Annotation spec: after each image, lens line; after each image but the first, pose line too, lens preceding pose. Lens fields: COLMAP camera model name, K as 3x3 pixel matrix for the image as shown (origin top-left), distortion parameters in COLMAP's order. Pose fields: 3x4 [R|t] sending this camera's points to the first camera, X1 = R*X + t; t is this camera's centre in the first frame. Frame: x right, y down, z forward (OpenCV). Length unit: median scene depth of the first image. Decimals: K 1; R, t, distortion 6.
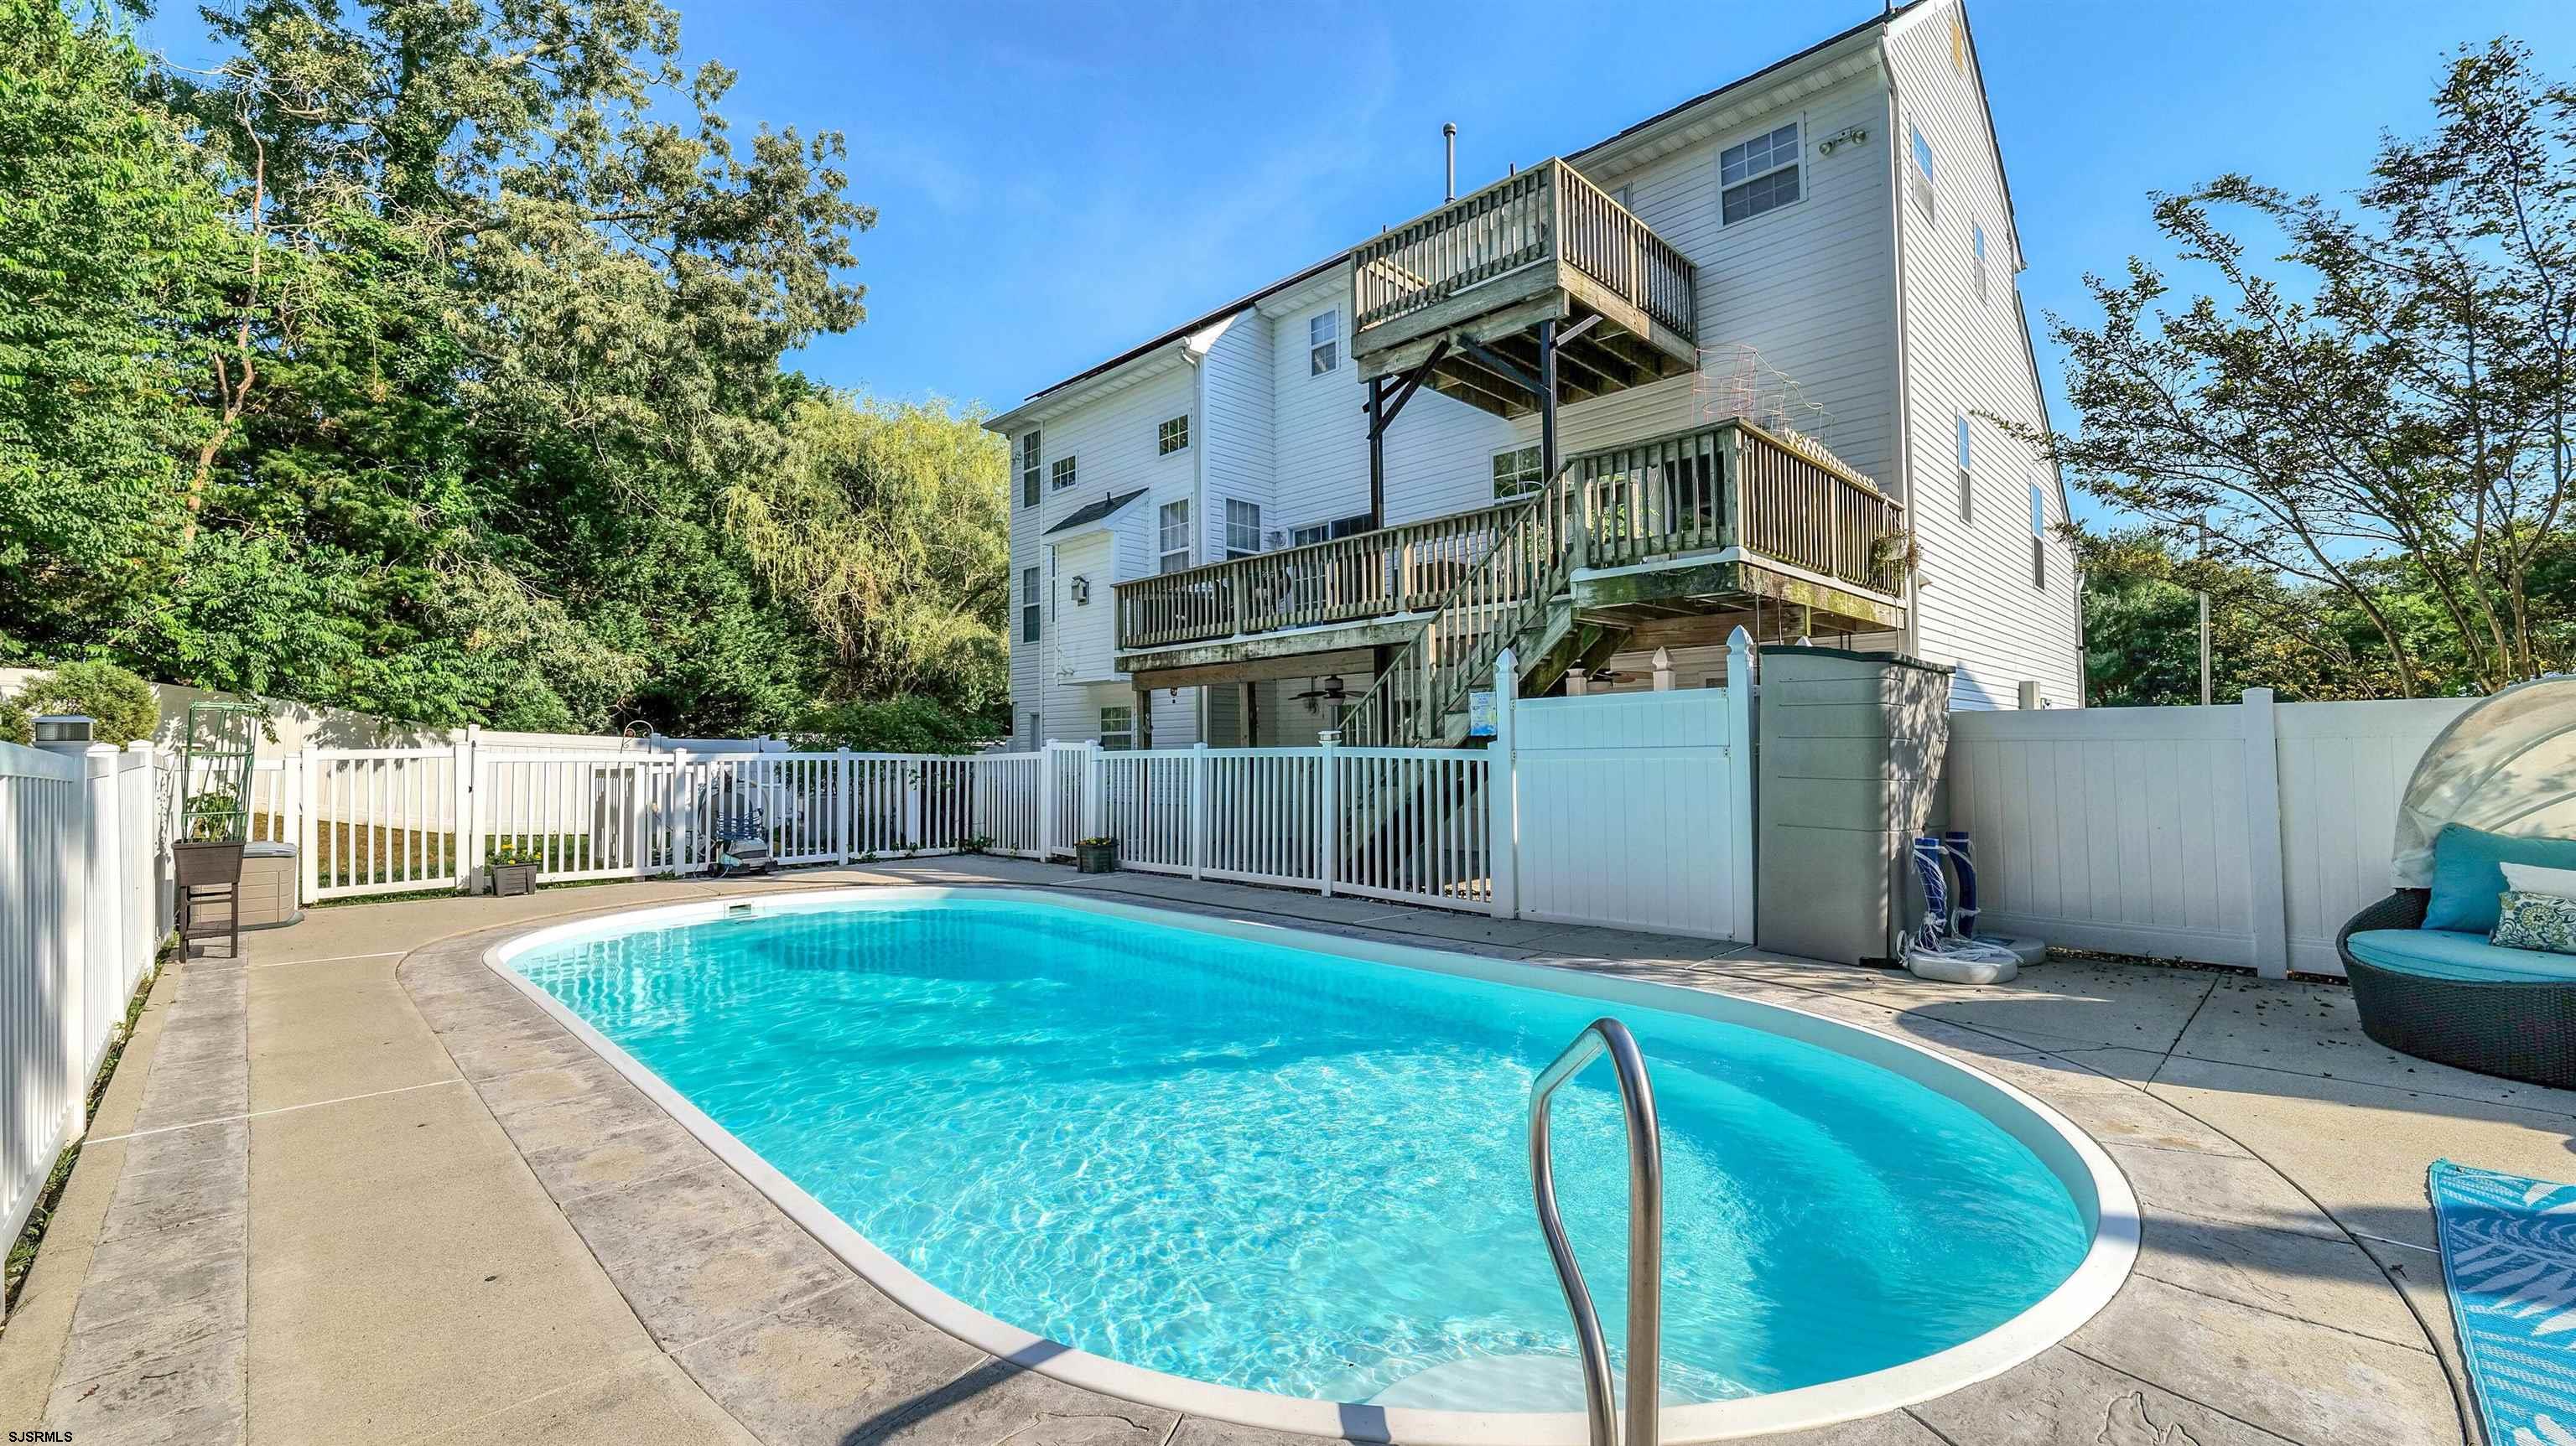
lens RADIAL K [[1048.2, 0, 1274.8], [0, 1048.2, 711.2], [0, 0, 1]] dist [0.000381, -0.005008]
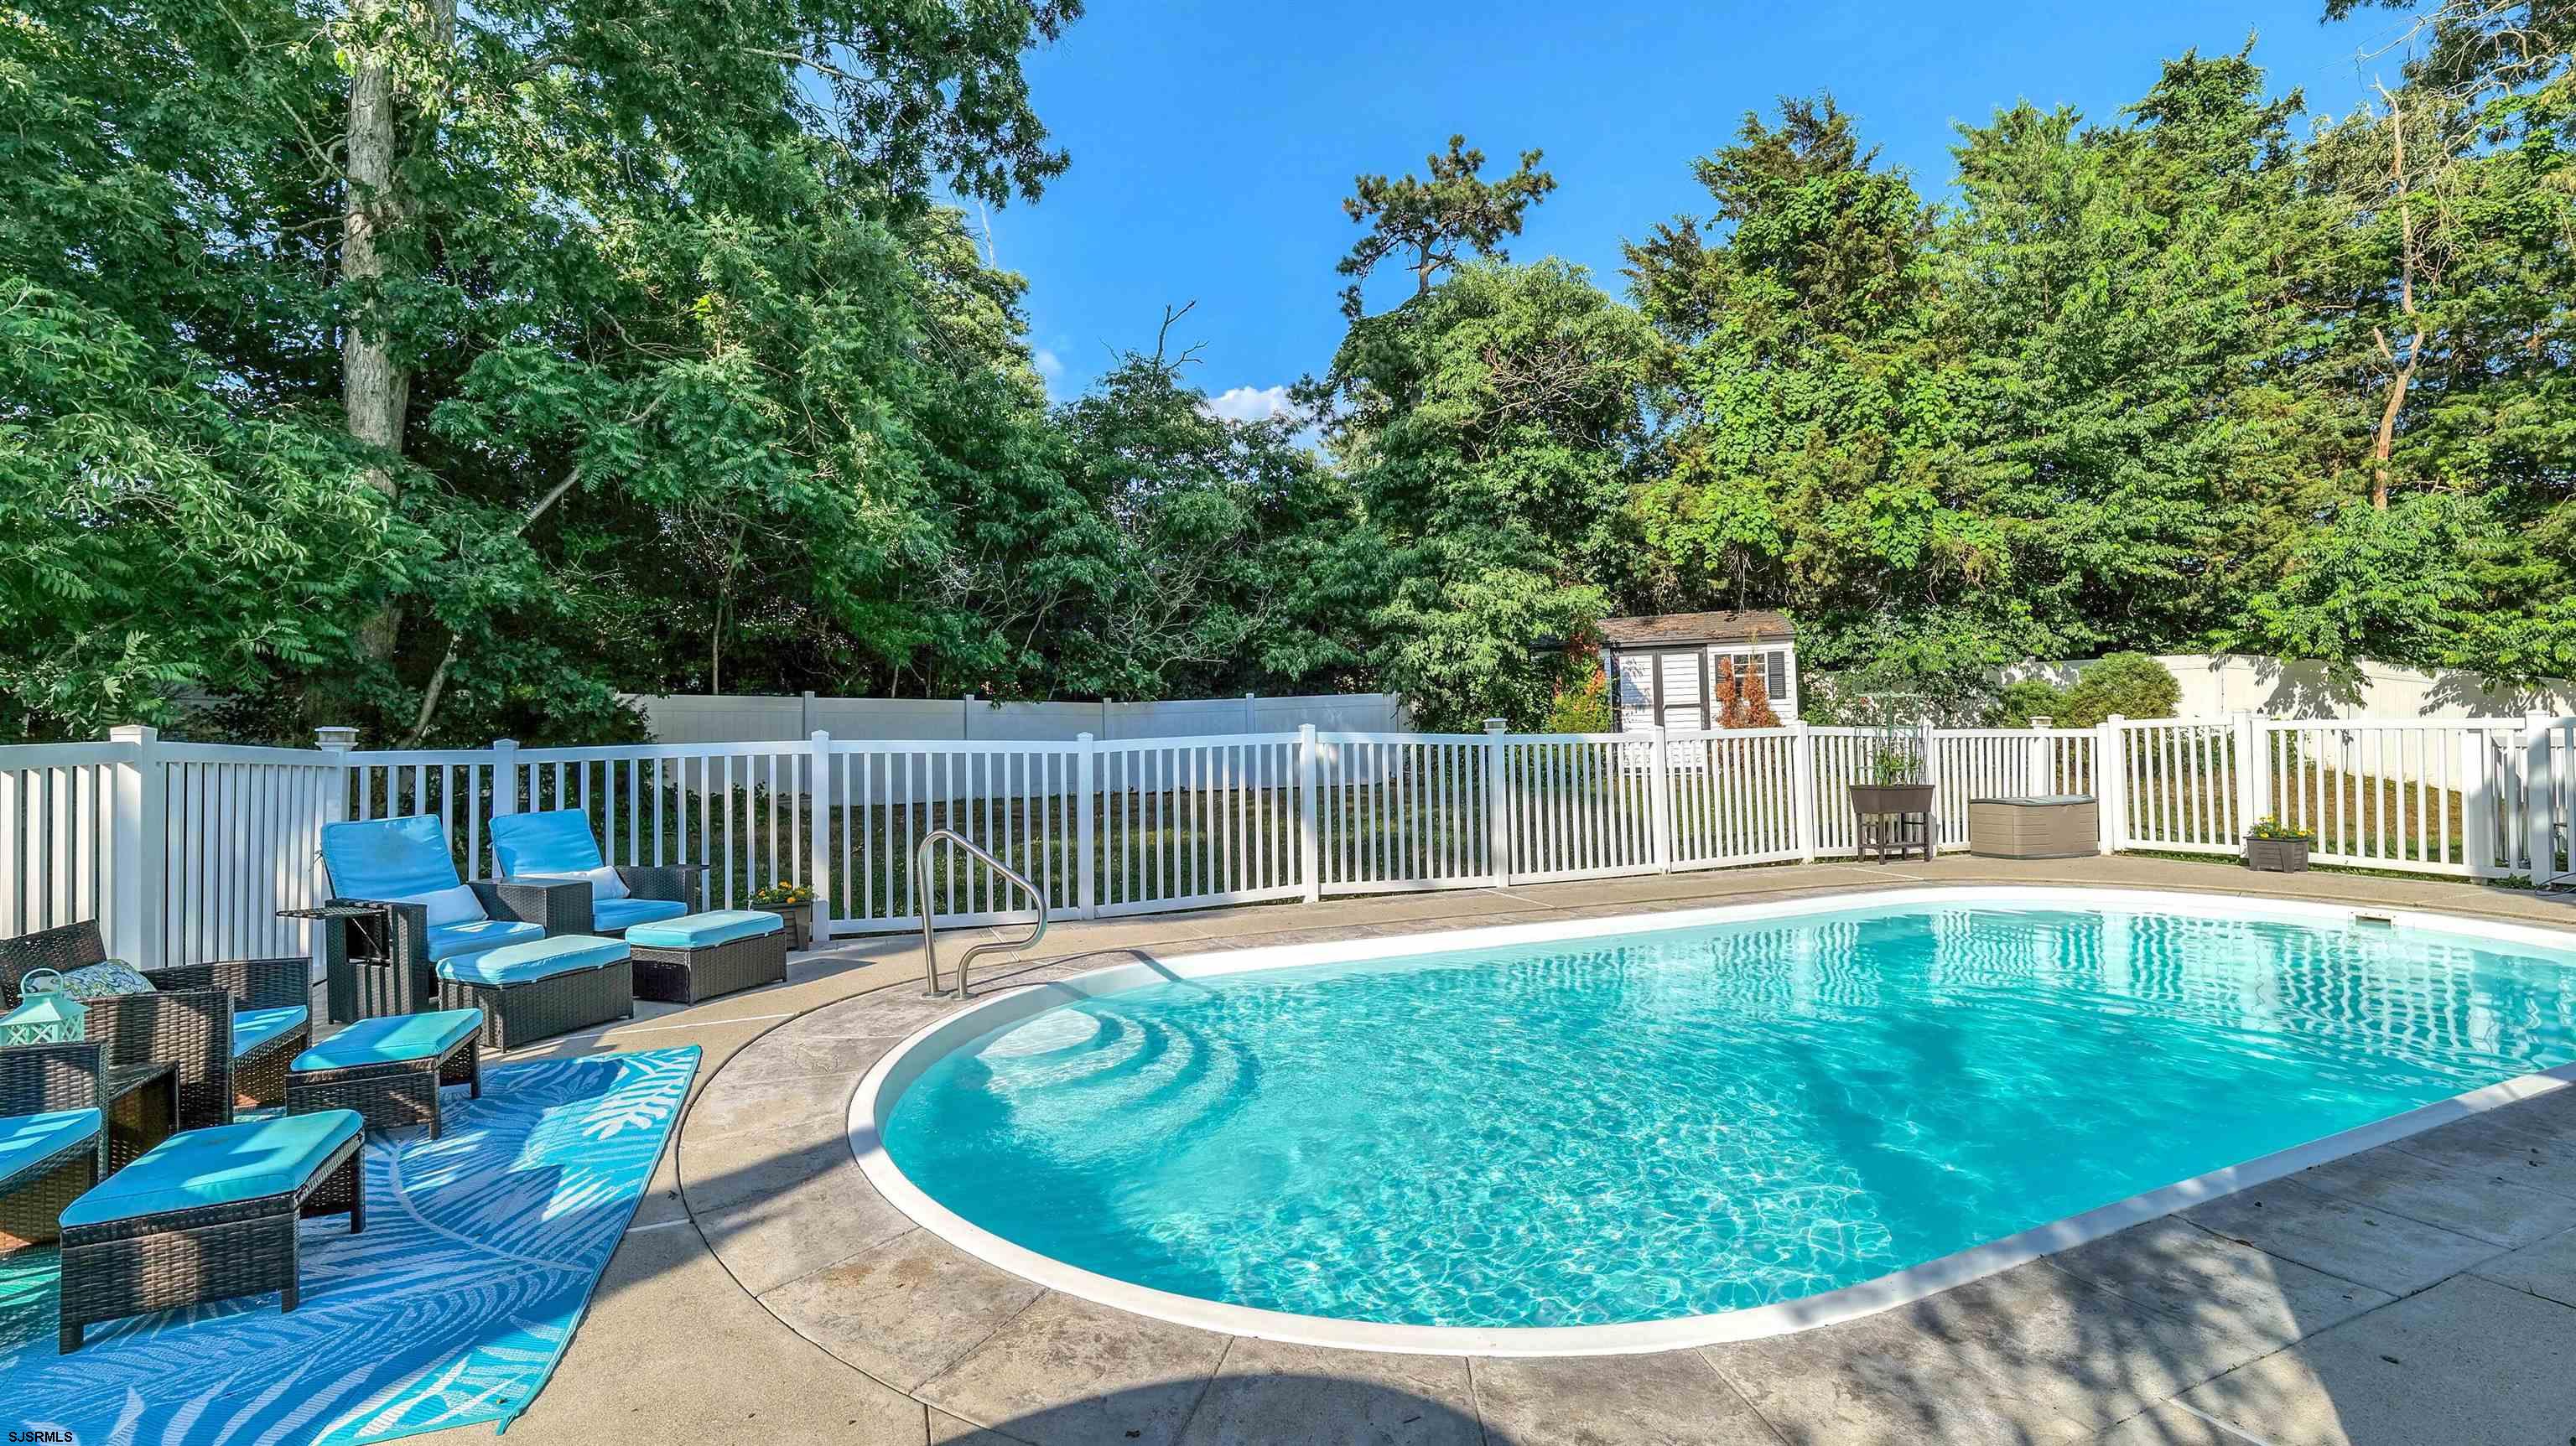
lens RADIAL K [[1048.2, 0, 1274.8], [0, 1048.2, 711.2], [0, 0, 1]] dist [0.000381, -0.005008]
pose [[-0.386078, -0.014194, -0.922357, 1.442745], [0.055681, 0.997700, -0.038661, 0.053723], [0.920784, -0.066284, -0.384400, 1.593231]]
